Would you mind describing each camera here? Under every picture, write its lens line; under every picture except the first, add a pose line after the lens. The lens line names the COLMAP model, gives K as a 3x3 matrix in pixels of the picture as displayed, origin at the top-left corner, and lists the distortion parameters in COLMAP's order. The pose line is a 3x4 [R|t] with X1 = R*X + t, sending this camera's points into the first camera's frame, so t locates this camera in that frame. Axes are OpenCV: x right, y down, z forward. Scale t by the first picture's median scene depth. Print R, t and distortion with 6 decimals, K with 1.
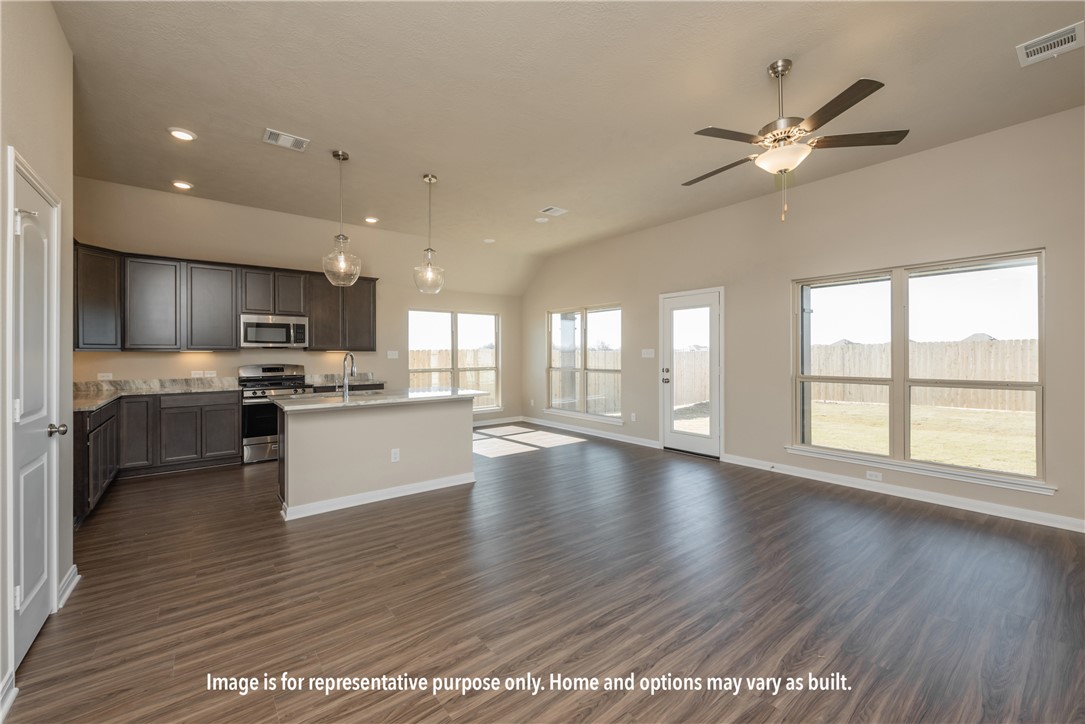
lens RADIAL K [[434.2, 0, 542.5], [0, 434.2, 362.0], [0, 0, 1]] dist [-0.000317, -0.000039]
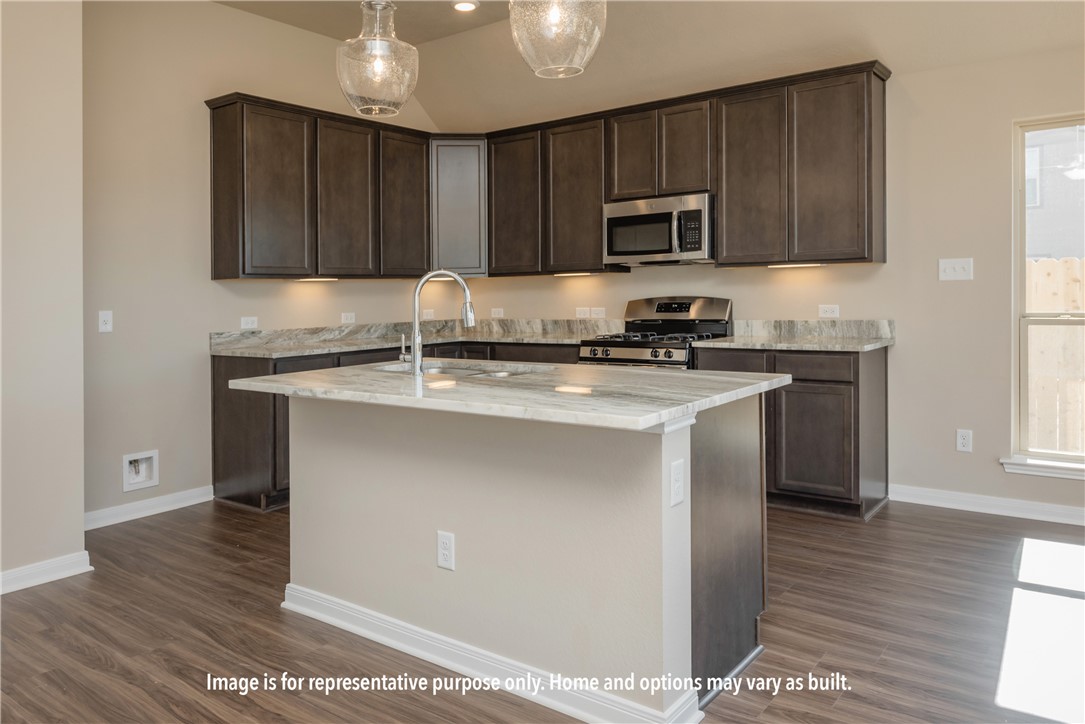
lens RADIAL K [[793.7, 0, 542.1], [0, 793.7, 295.1], [0, 0, 1]] dist [-0.004128, -0.004573]
pose [[0.247292, 0.002348, -0.968938, 0.240013], [0.002404, 0.999992, 0.003037, 0.000535], [0.968938, -0.003081, 0.247285, 0.677231]]
